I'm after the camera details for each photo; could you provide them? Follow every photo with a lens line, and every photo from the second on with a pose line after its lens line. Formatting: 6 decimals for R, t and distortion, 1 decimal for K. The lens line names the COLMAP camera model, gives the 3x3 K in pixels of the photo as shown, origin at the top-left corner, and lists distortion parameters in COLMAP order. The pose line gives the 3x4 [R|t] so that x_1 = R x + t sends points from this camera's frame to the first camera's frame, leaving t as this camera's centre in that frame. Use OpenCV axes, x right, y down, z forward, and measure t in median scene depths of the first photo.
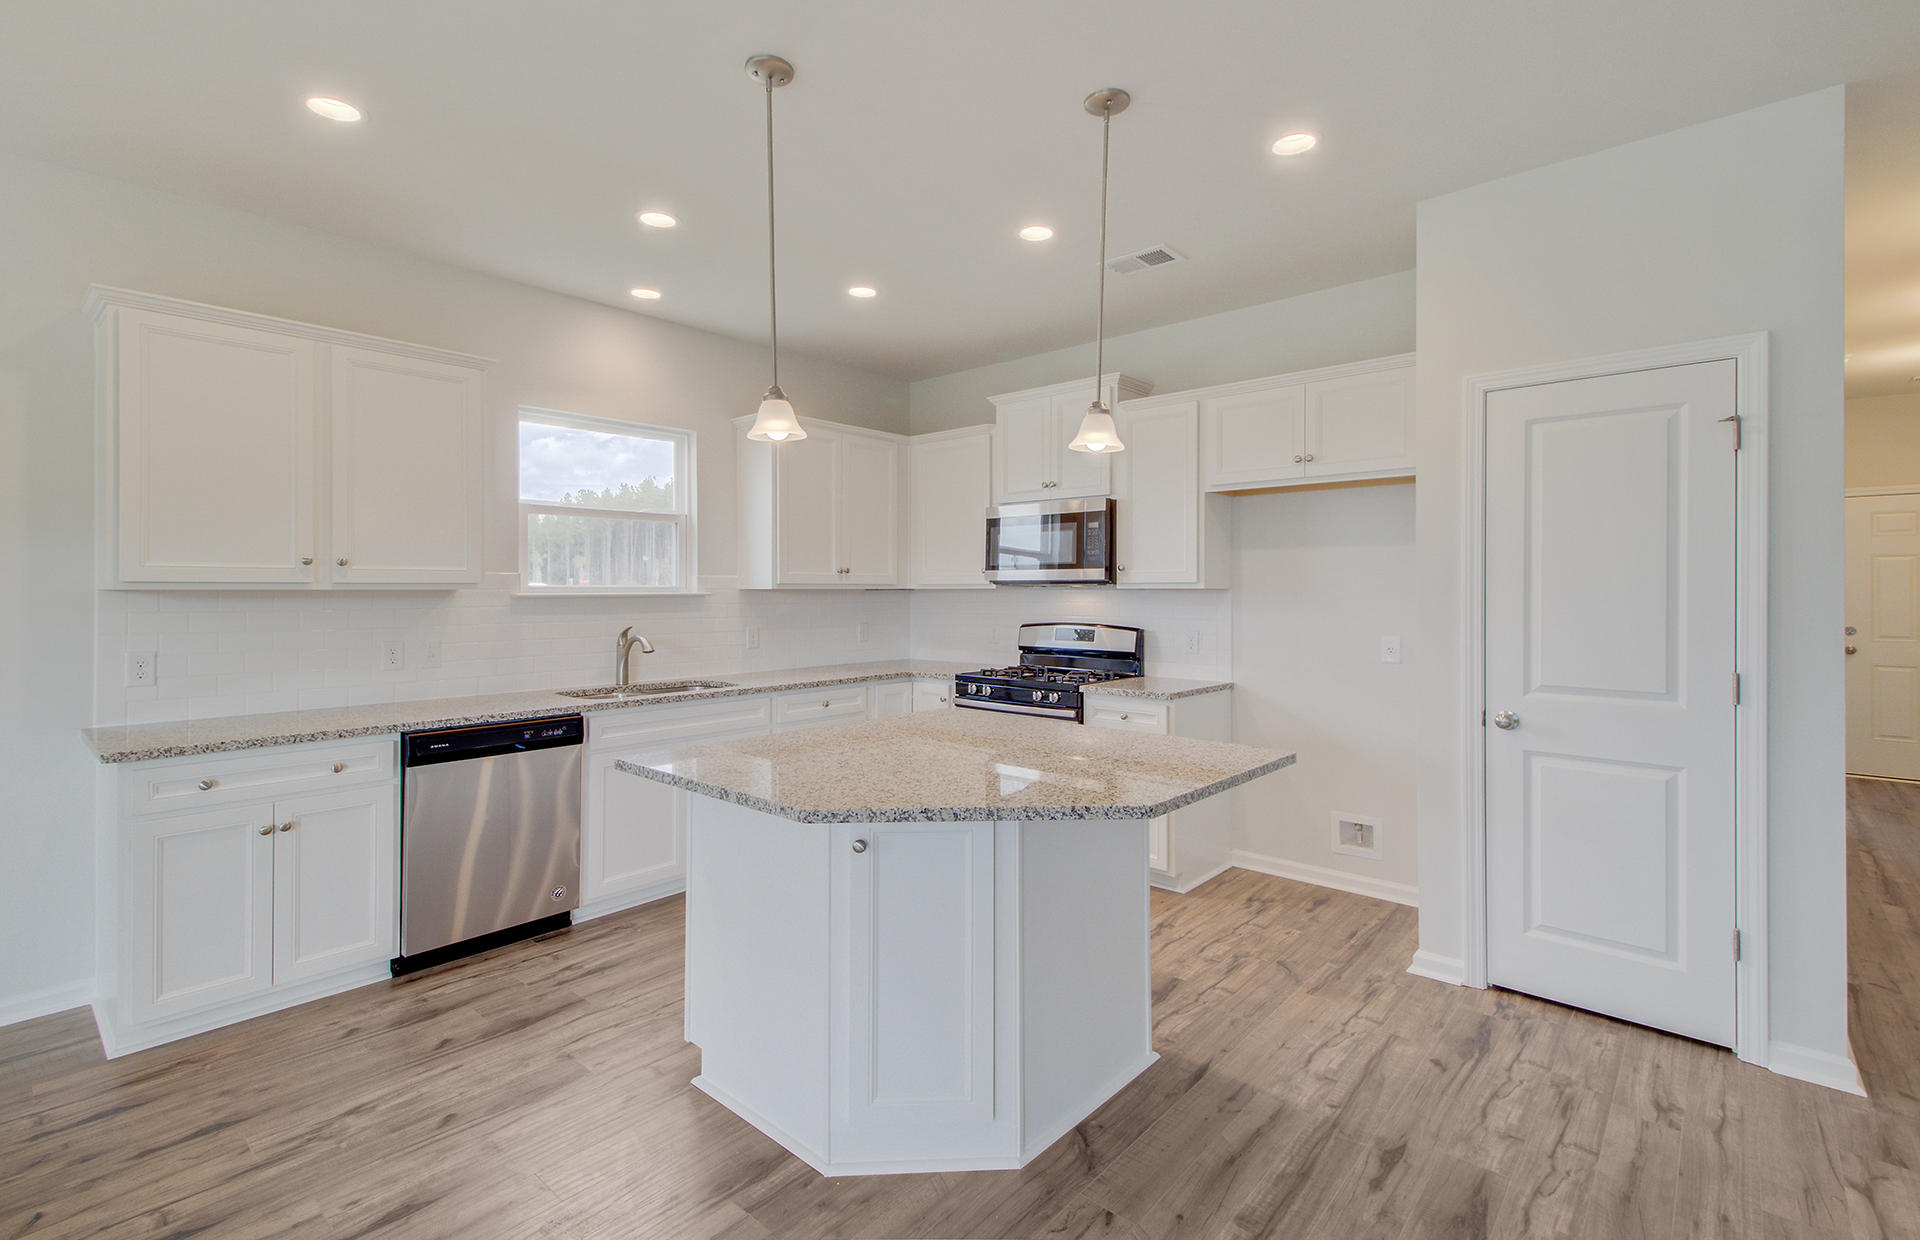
lens RADIAL K [[873.6, 0, 948.6], [0, 873.6, 593.1], [0, 0, 1]] dist [0.014295, -0.000518]
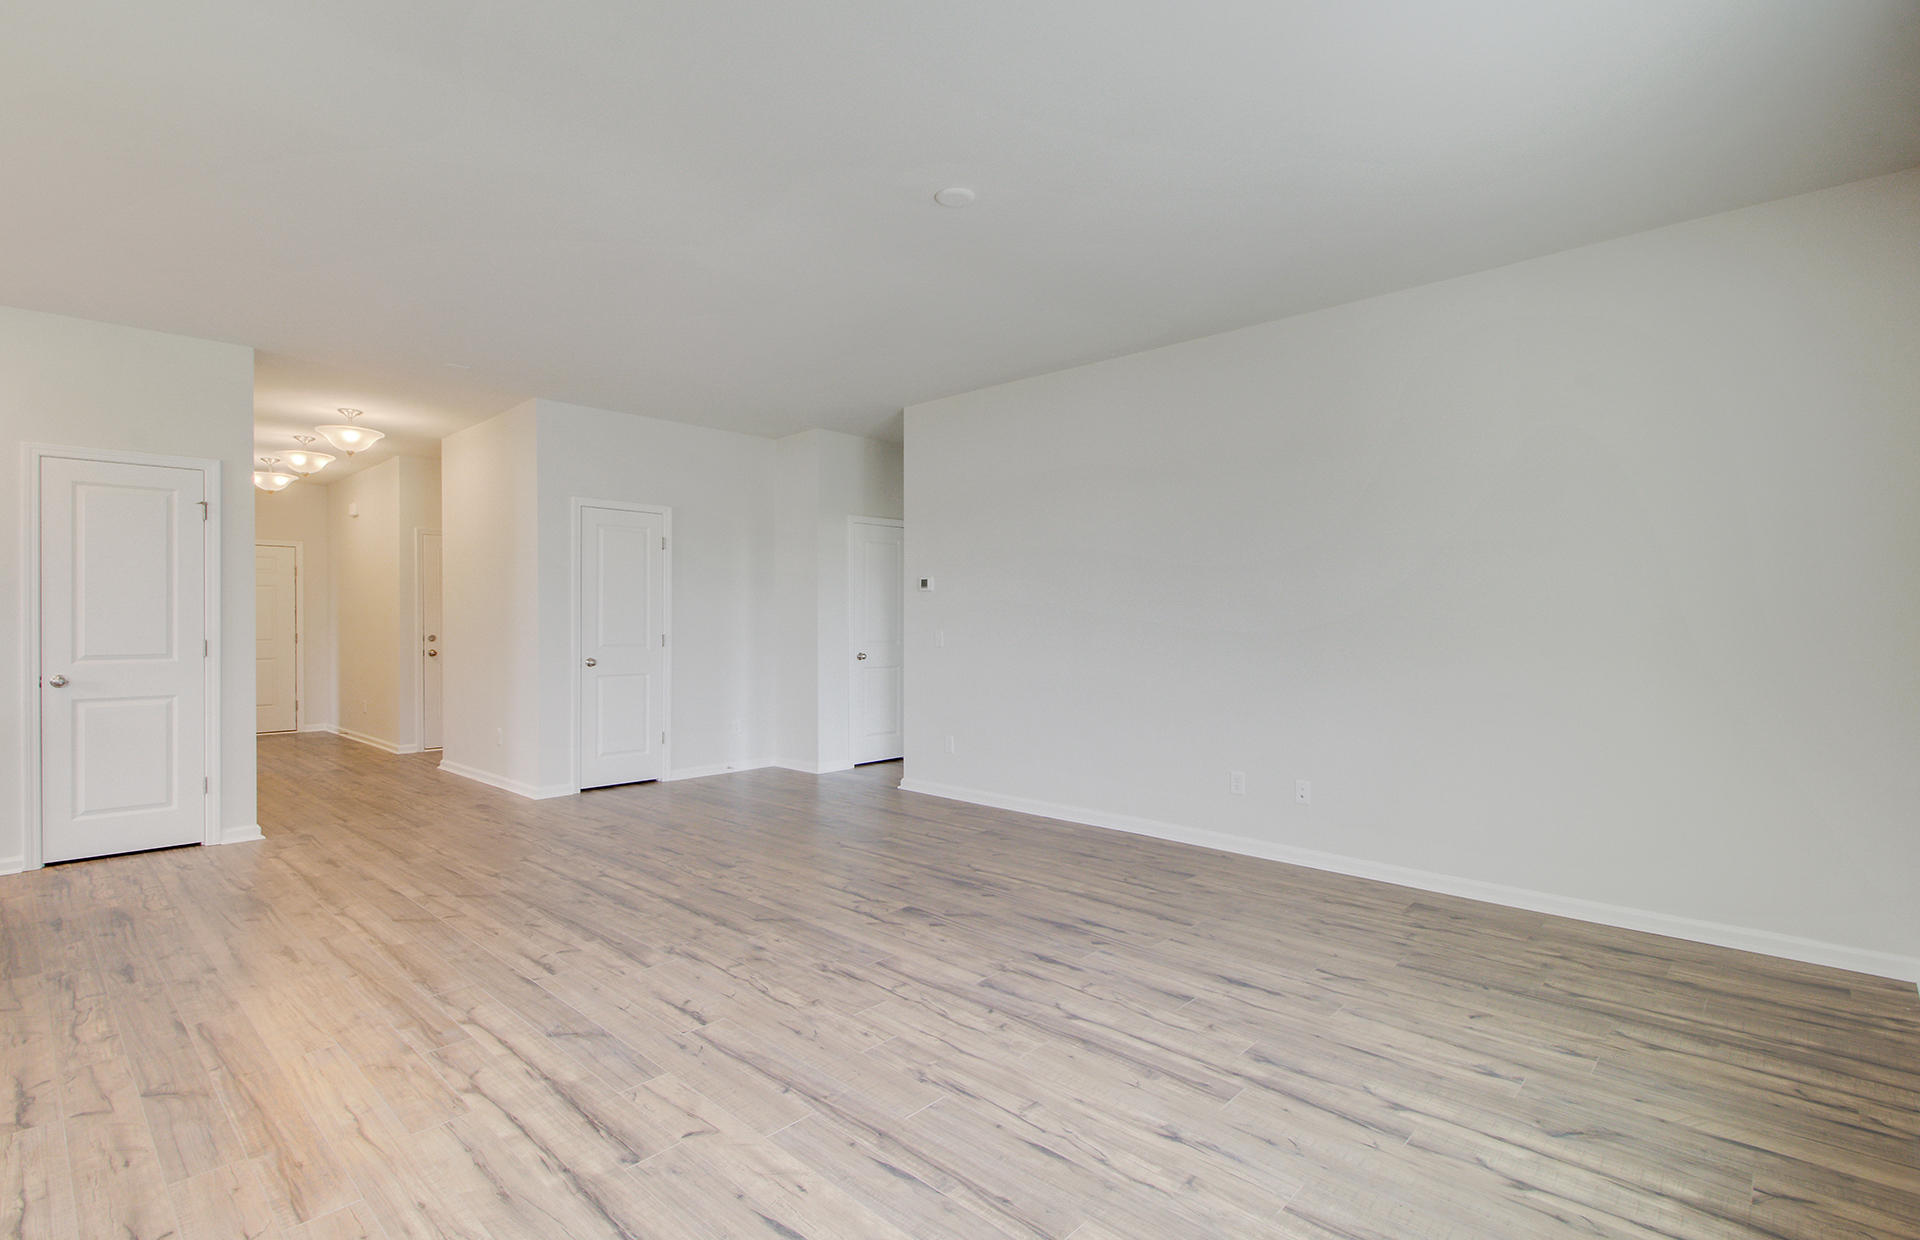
lens RADIAL K [[896.4, 0, 942.6], [0, 896.4, 593.4], [0, 0, 1]] dist [0.013600, -0.000793]
pose [[0.033157, 0.027716, 0.999066, -0.786673], [0.004833, 0.999599, -0.027891, 0.043663], [-0.999438, 0.005753, 0.033010, -0.501107]]
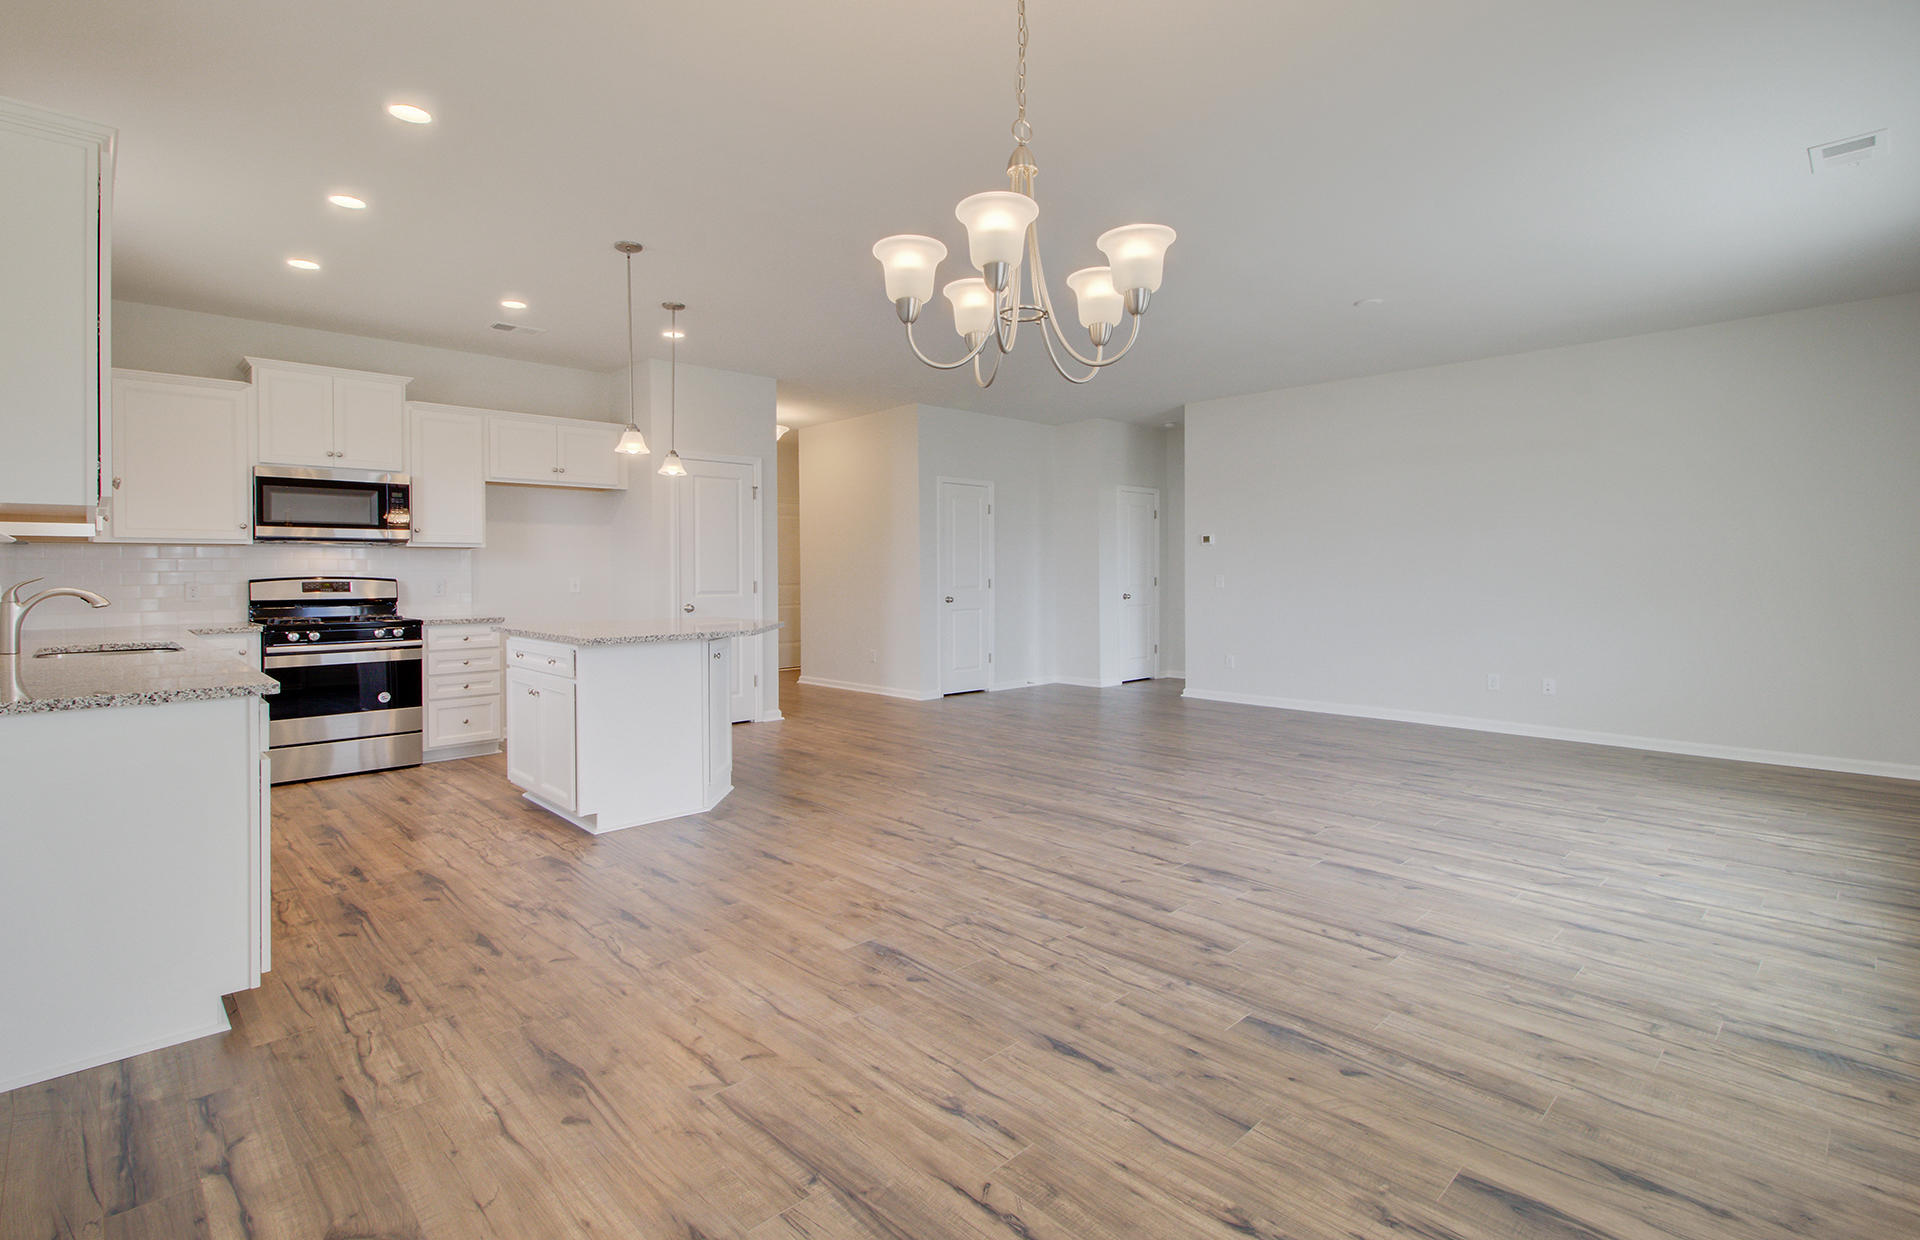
lens RADIAL K [[890.1, 0, 934.5], [0, 890.1, 593.9], [0, 0, 1]] dist [0.004426, -0.001752]
pose [[0.092319, -0.027064, 0.995362, -1.442656], [0.007015, 0.999623, 0.026530, 0.048844], [-0.995705, 0.004533, 0.092474, 0.156417]]
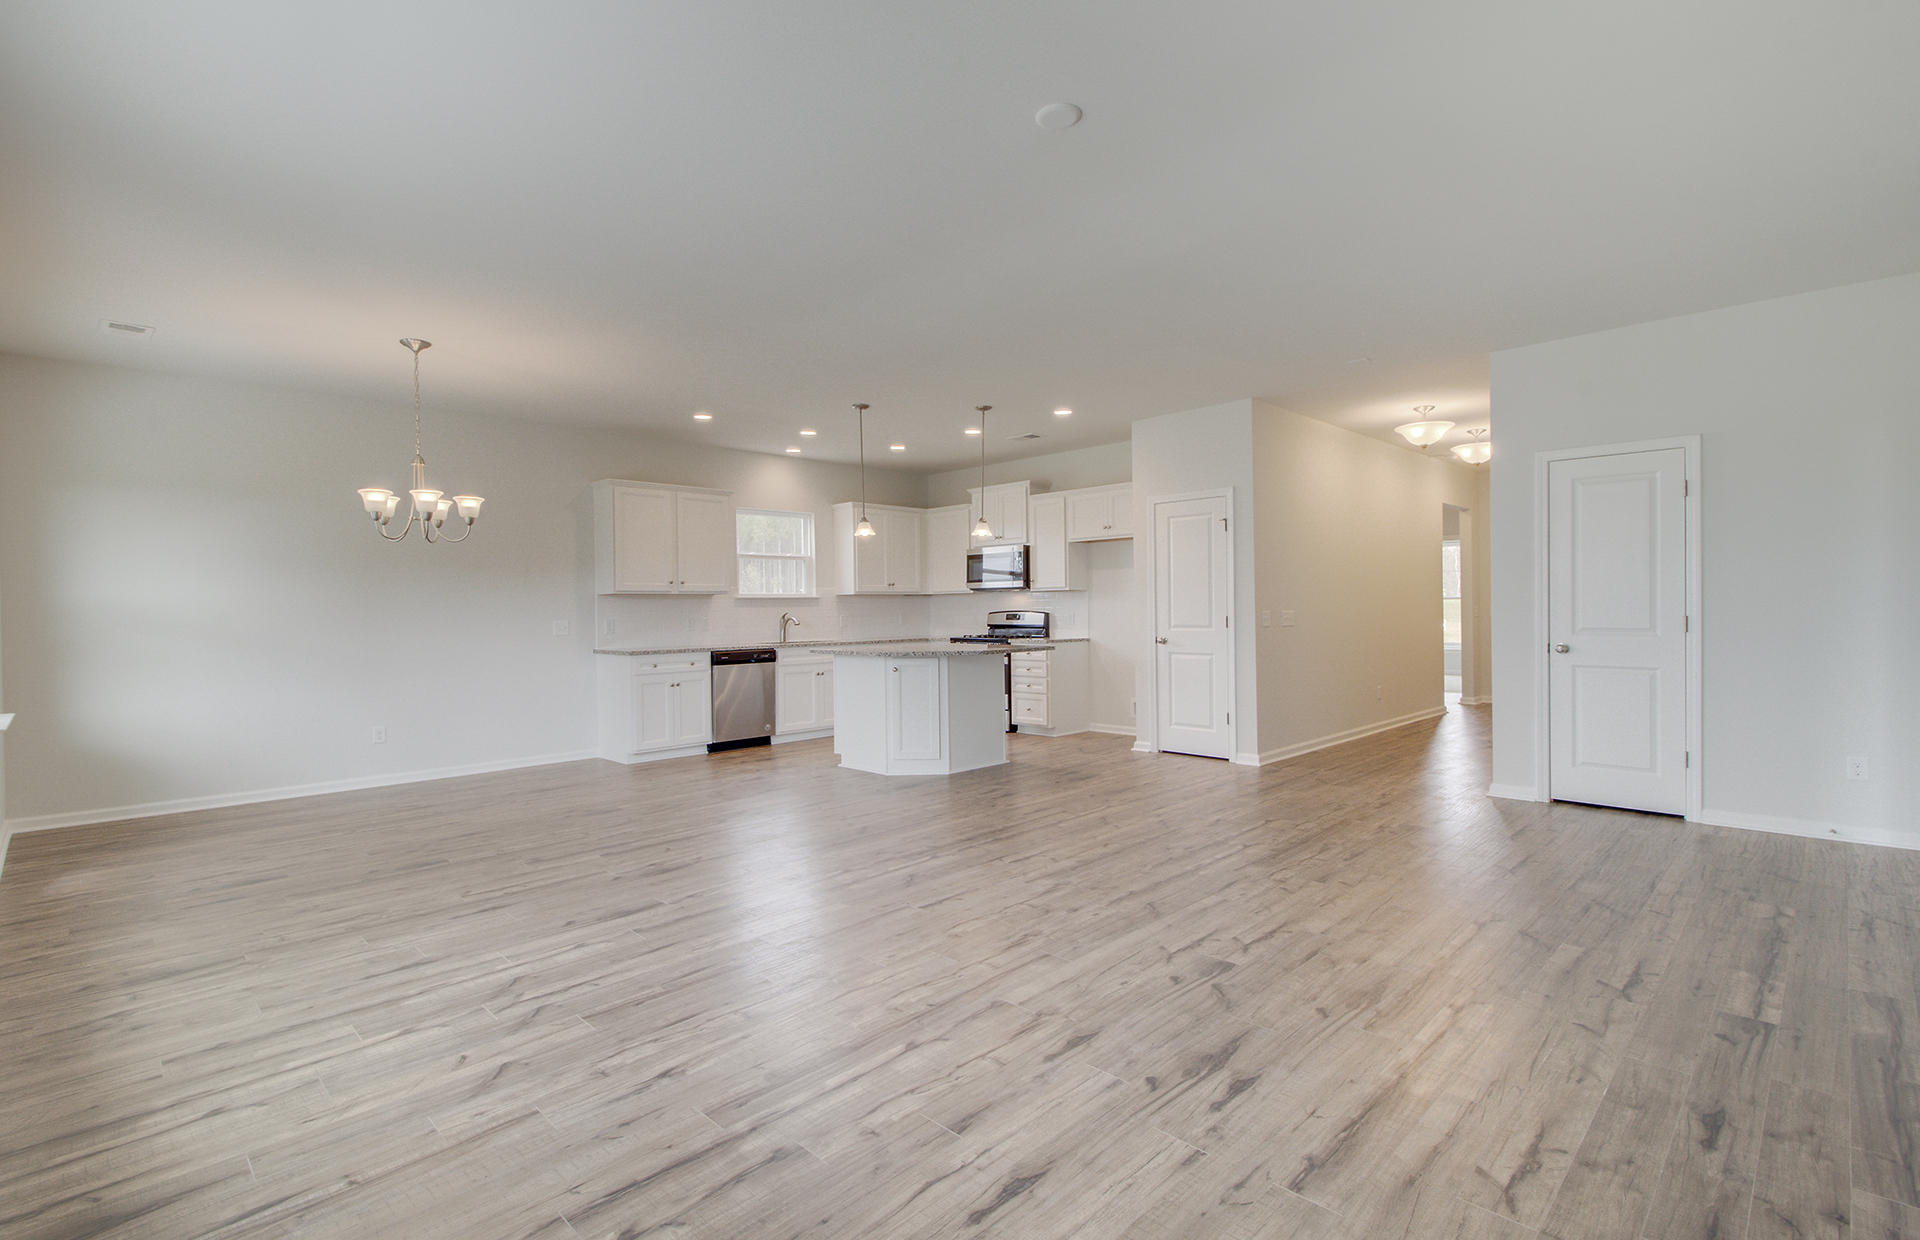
lens RADIAL K [[883.2, 0, 951.7], [0, 883.2, 620.7], [0, 0, 1]] dist [0.017836, -0.006985]
pose [[0.998306, -0.012317, -0.056856, 0.178384], [0.012929, 0.999862, 0.010397, 0.052724], [0.056720, -0.011115, 0.998328, -1.356725]]
